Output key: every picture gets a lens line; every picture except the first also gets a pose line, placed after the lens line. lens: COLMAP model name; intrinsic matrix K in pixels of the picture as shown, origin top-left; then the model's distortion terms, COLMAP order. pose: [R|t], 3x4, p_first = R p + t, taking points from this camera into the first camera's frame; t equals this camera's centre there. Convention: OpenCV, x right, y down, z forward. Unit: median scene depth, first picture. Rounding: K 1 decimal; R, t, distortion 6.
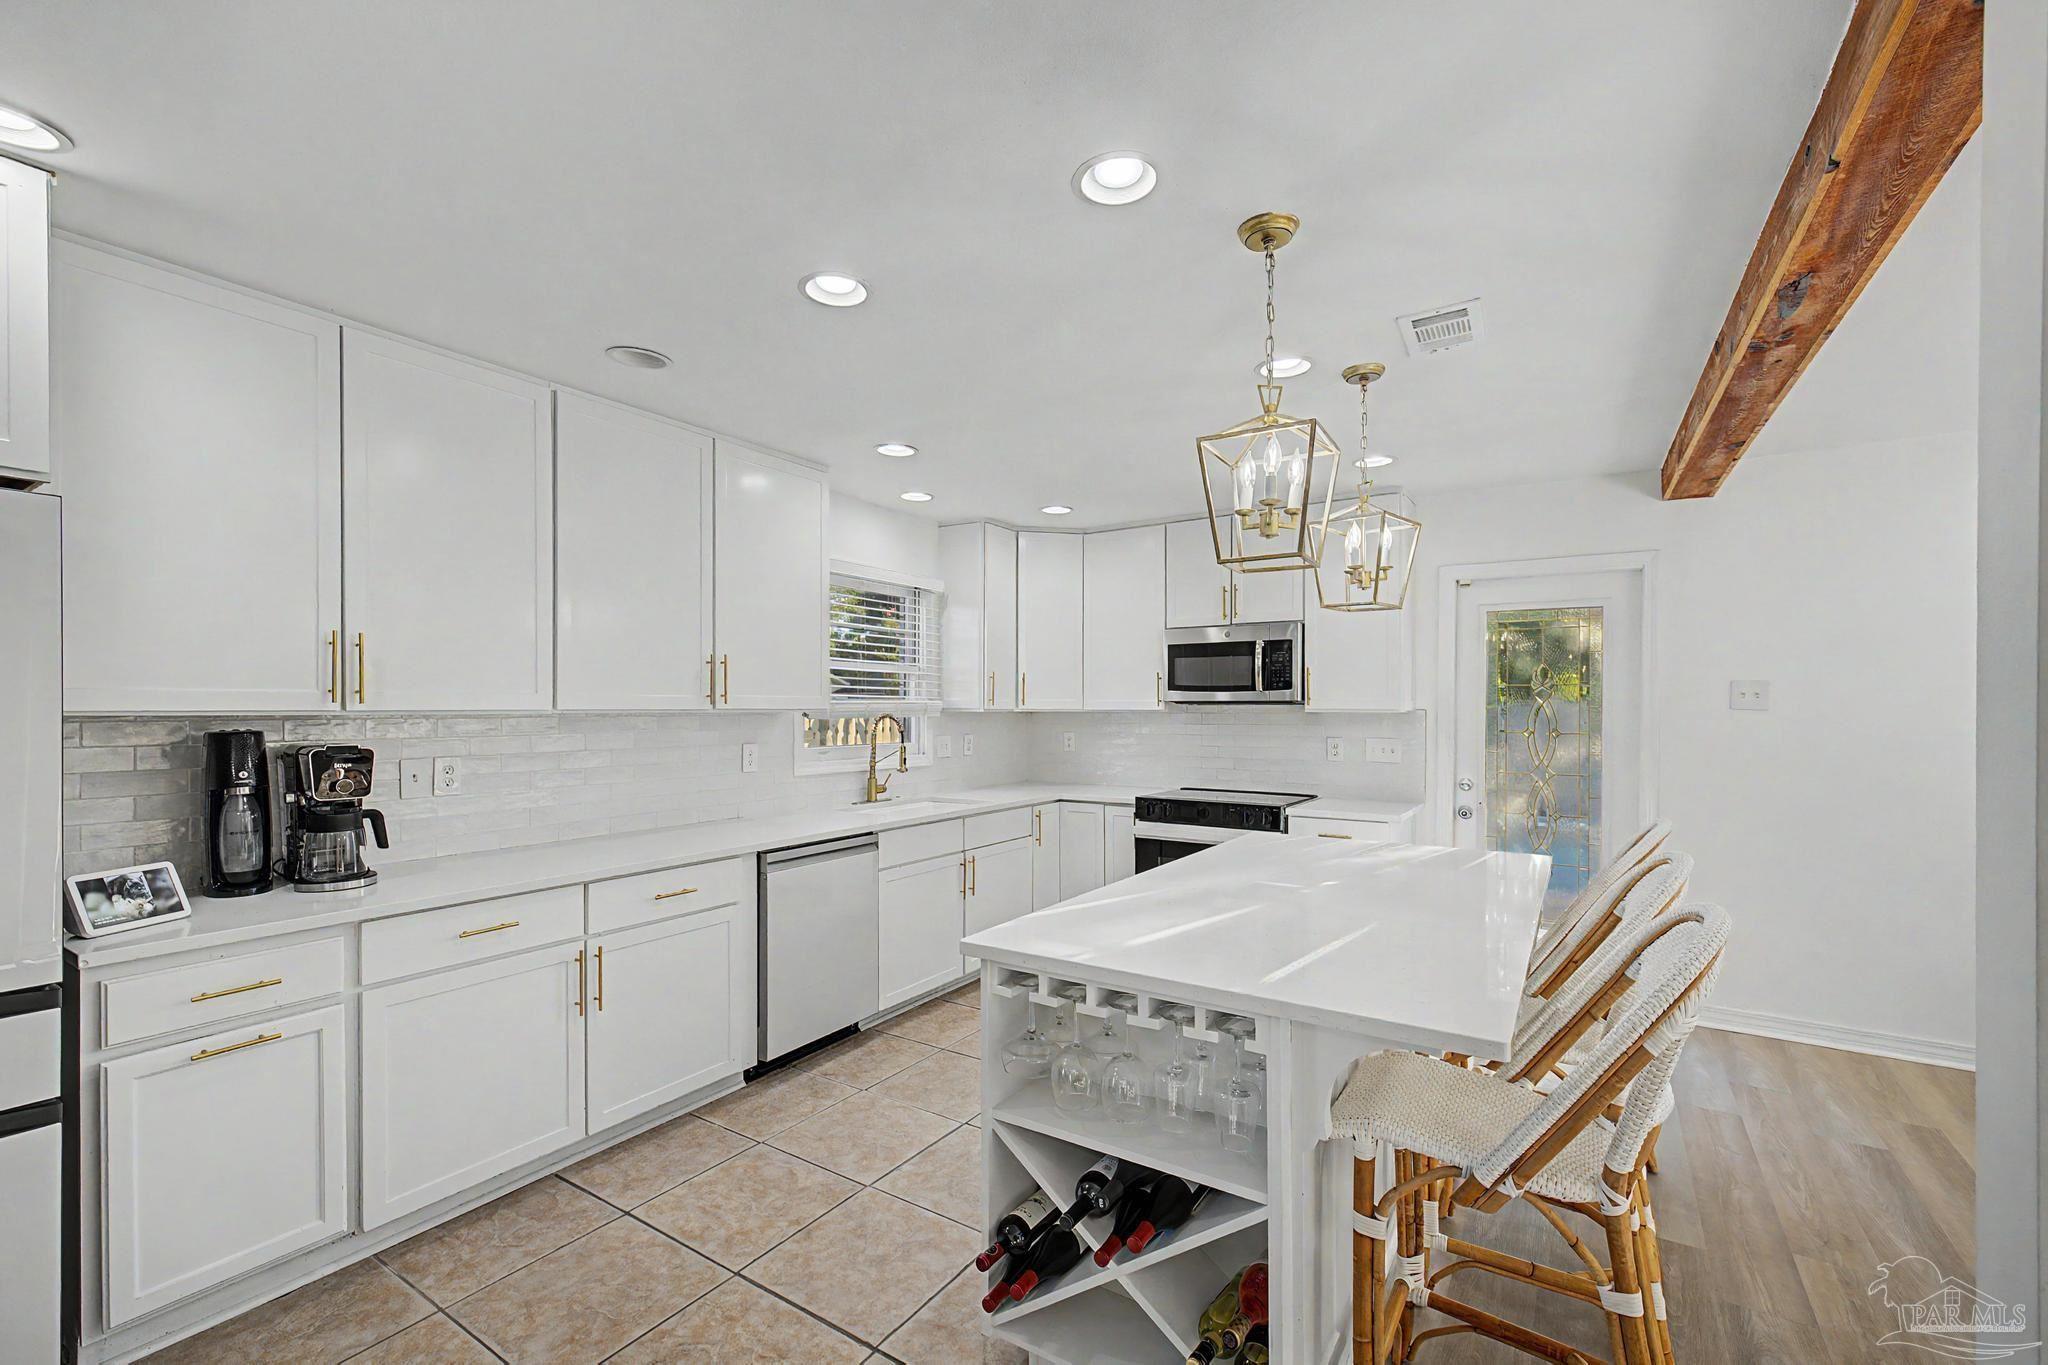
lens RADIAL K [[875.0, 0, 1029.5], [0, 875.0, 712.2], [0, 0, 1]] dist [-0.002762, -0.000046]
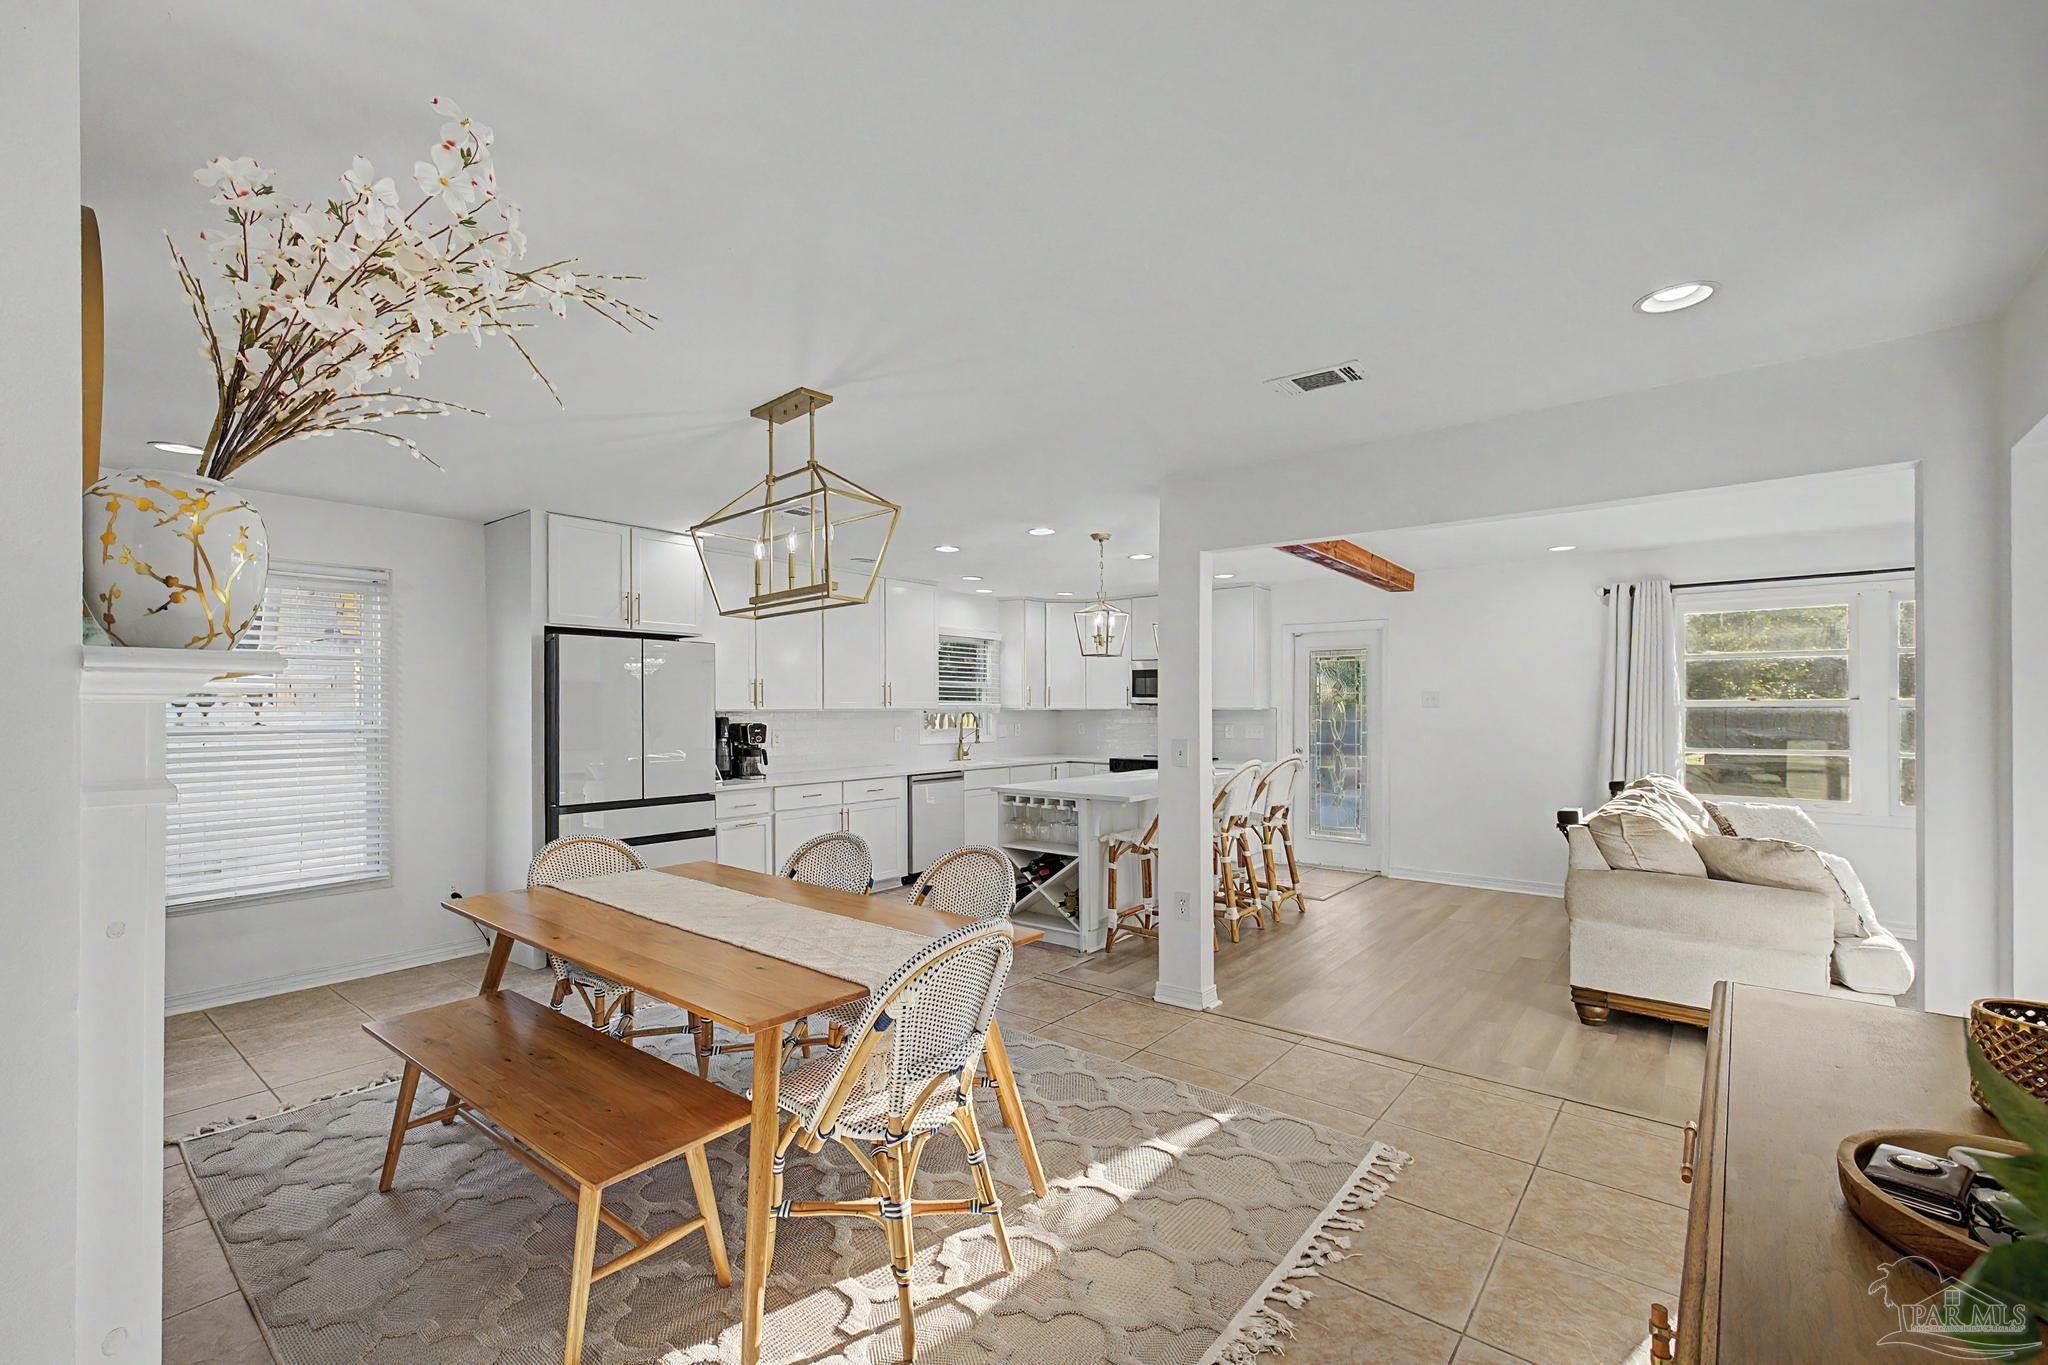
lens RADIAL K [[875.0, 0, 1018.5], [0, 875.0, 690.6], [0, 0, 1]] dist [-0.002762, -0.000046]
pose [[0.994096, -0.005120, -0.108384, 0.134533], [0.002439, 0.999688, -0.024855, 0.004559], [0.108477, 0.024444, 0.993798, -0.777500]]
